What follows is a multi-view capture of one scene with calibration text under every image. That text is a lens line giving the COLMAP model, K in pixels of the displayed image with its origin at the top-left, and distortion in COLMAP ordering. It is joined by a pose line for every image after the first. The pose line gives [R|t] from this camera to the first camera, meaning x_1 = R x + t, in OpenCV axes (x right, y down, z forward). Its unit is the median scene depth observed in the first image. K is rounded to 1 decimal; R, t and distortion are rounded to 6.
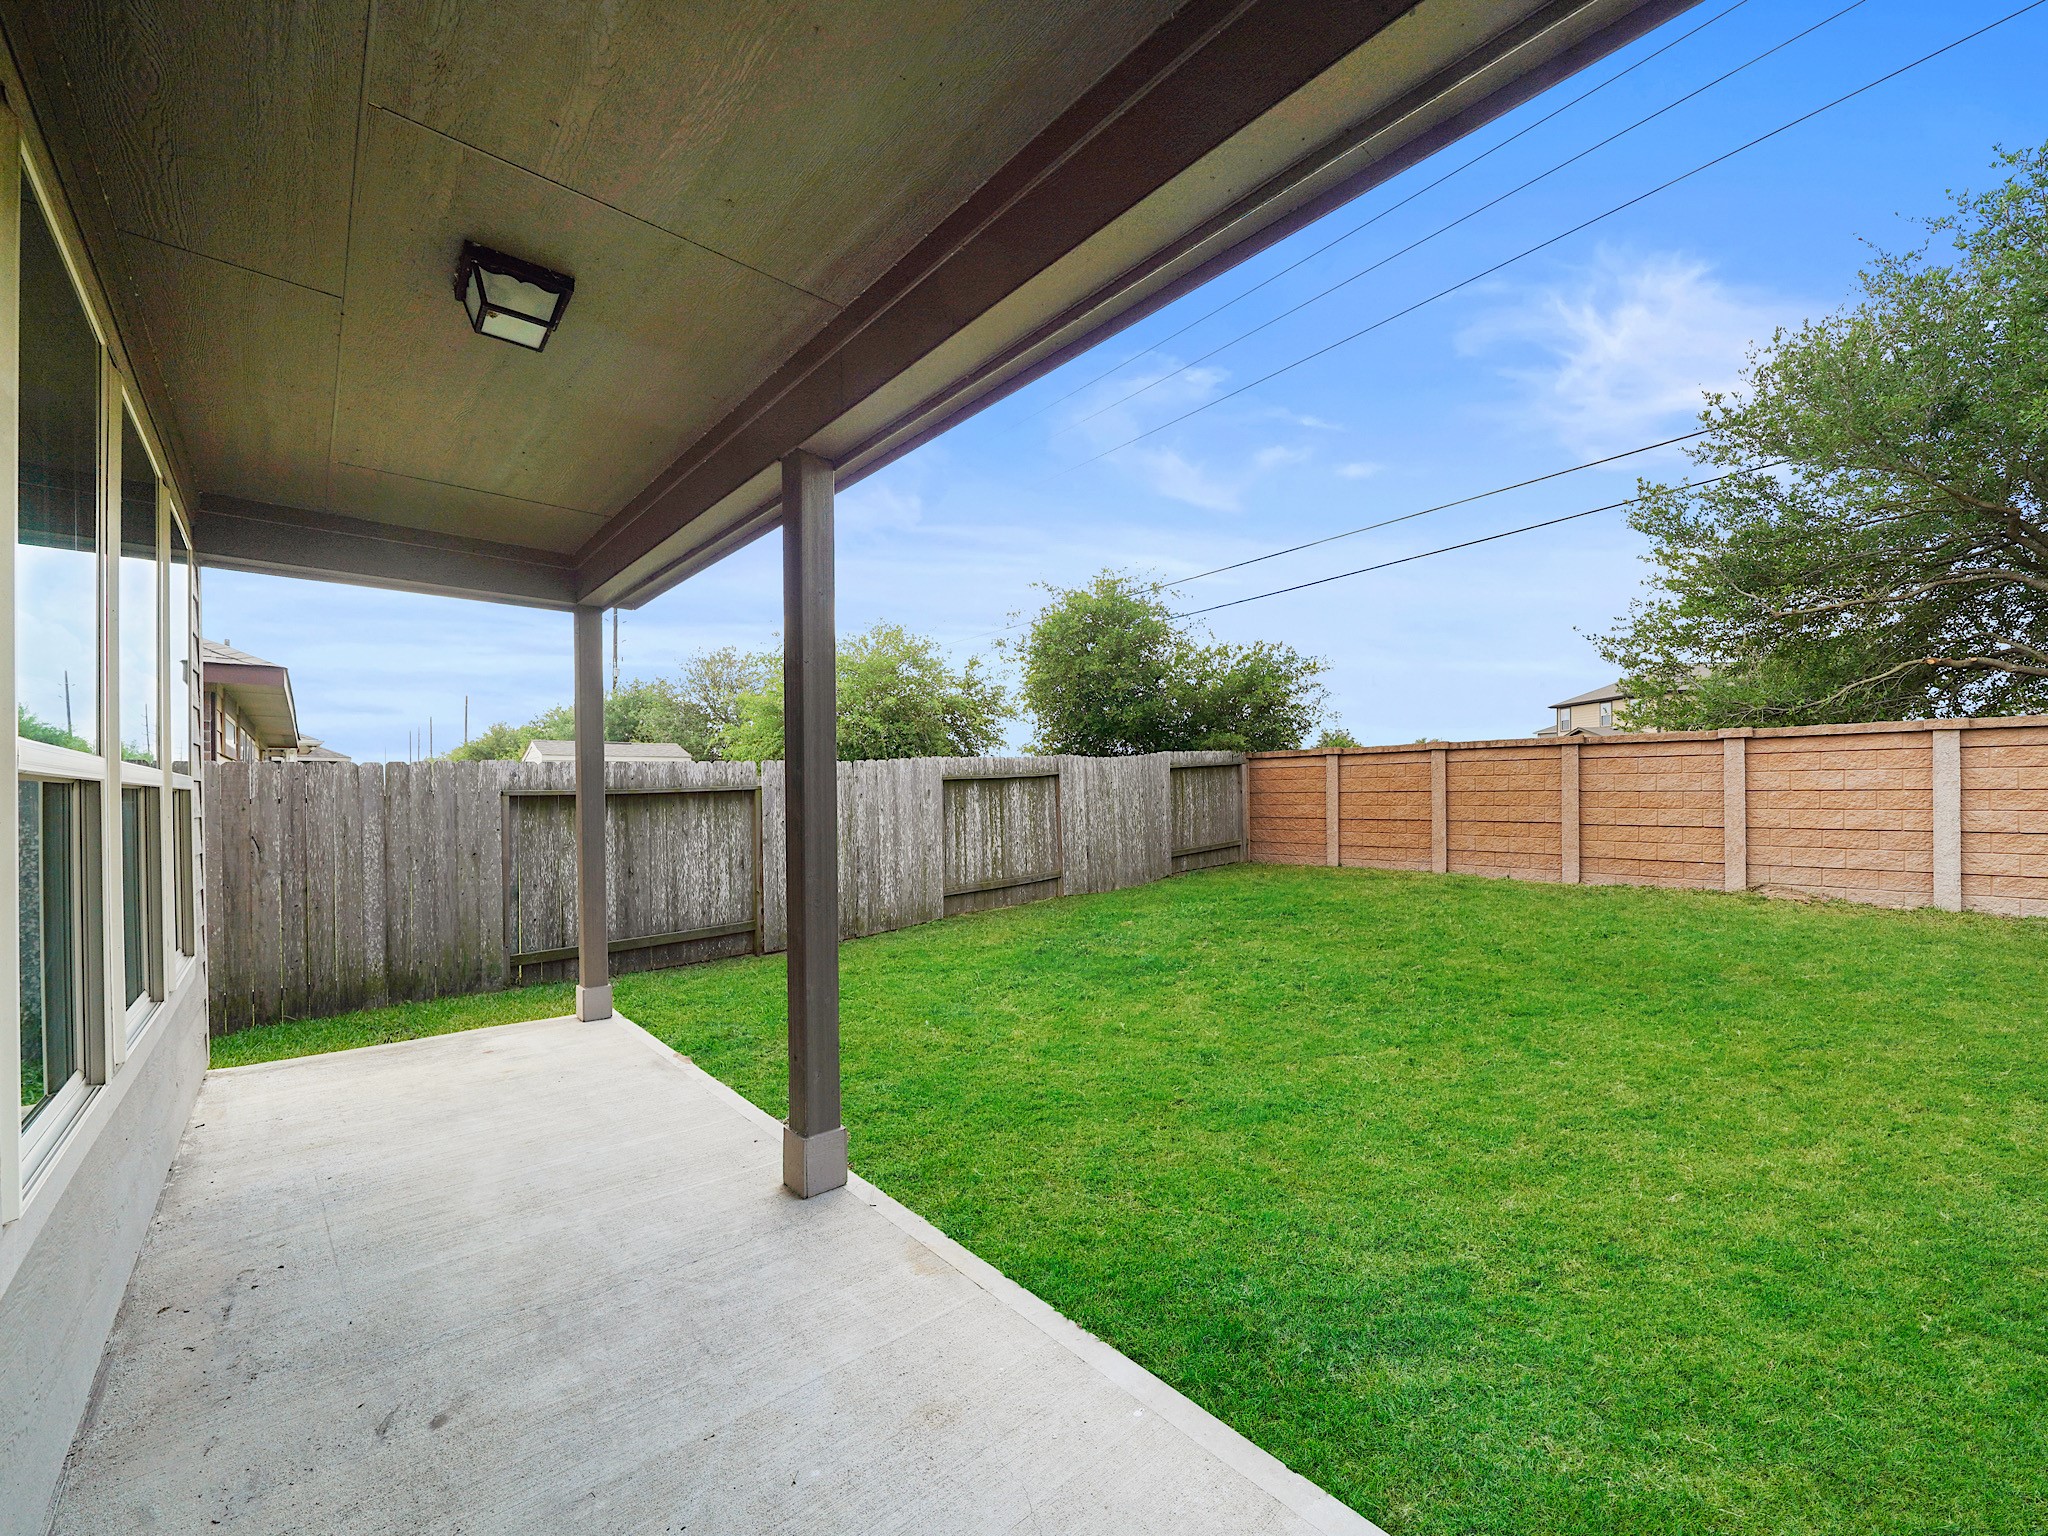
lens RADIAL K [[822.8, 0, 1028.5], [0, 822.8, 791.5], [0, 0, 1]] dist [-0.008836, -0.000425]
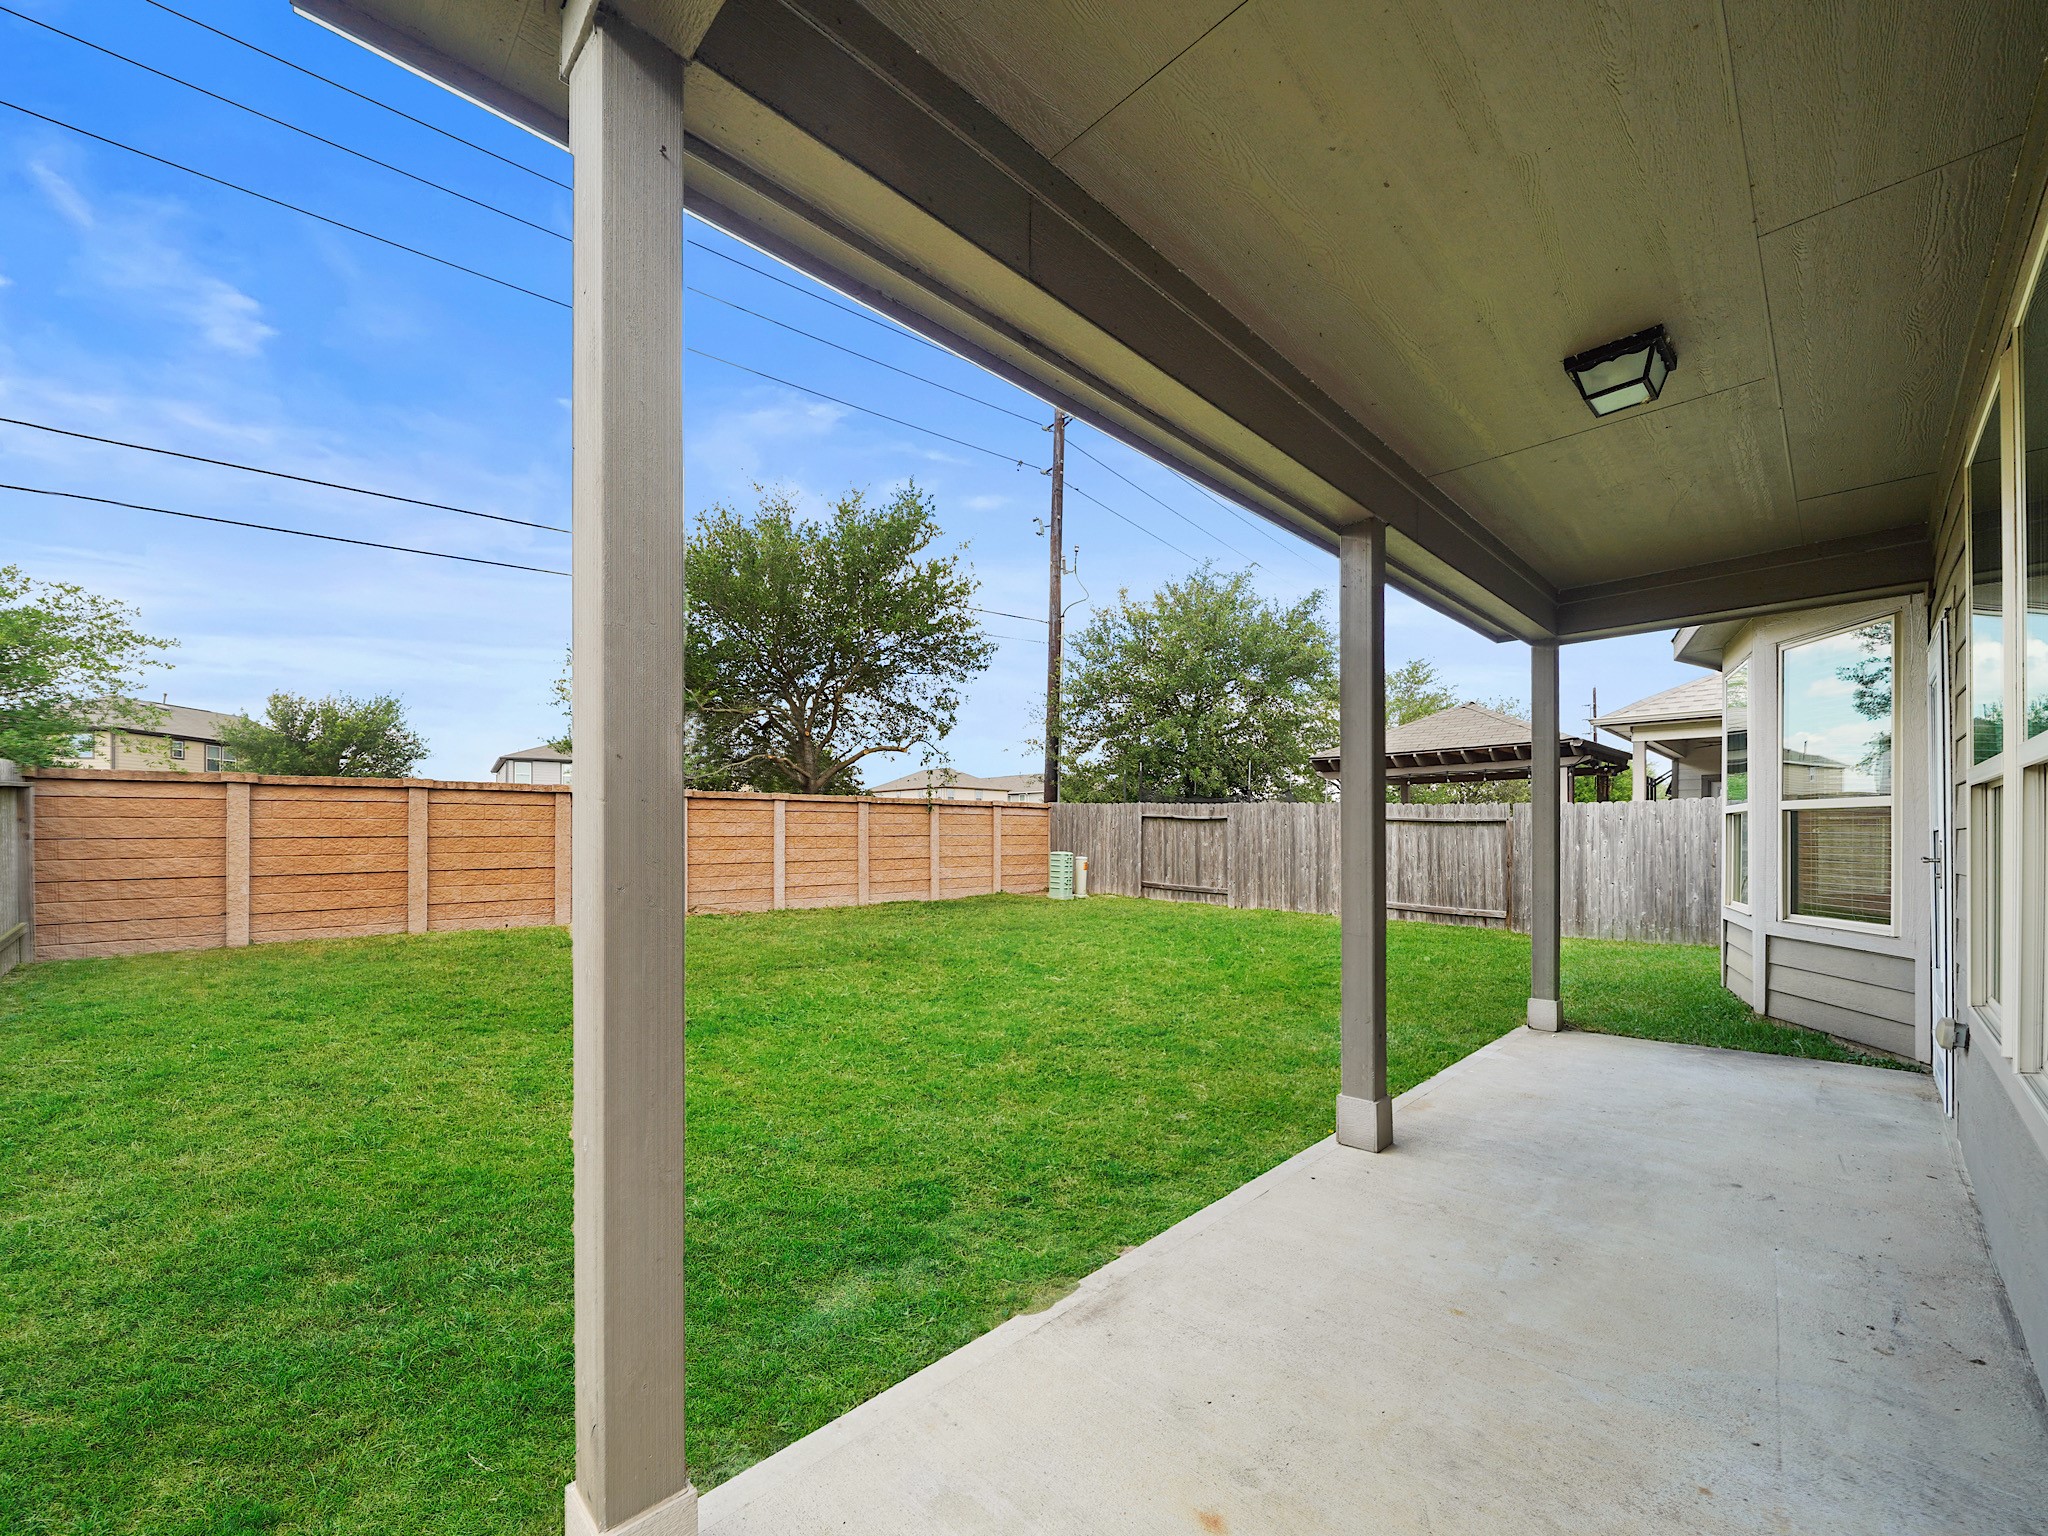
lens RADIAL K [[797.3, 0, 1020.8], [0, 797.3, 798.3], [0, 0, 1]] dist [-0.006313, 0.000406]
pose [[-0.037542, 0.050505, 0.998018, -0.458607], [0.000252, 0.998722, -0.050531, 0.002276], [-0.999295, -0.001646, -0.037507, 0.533606]]
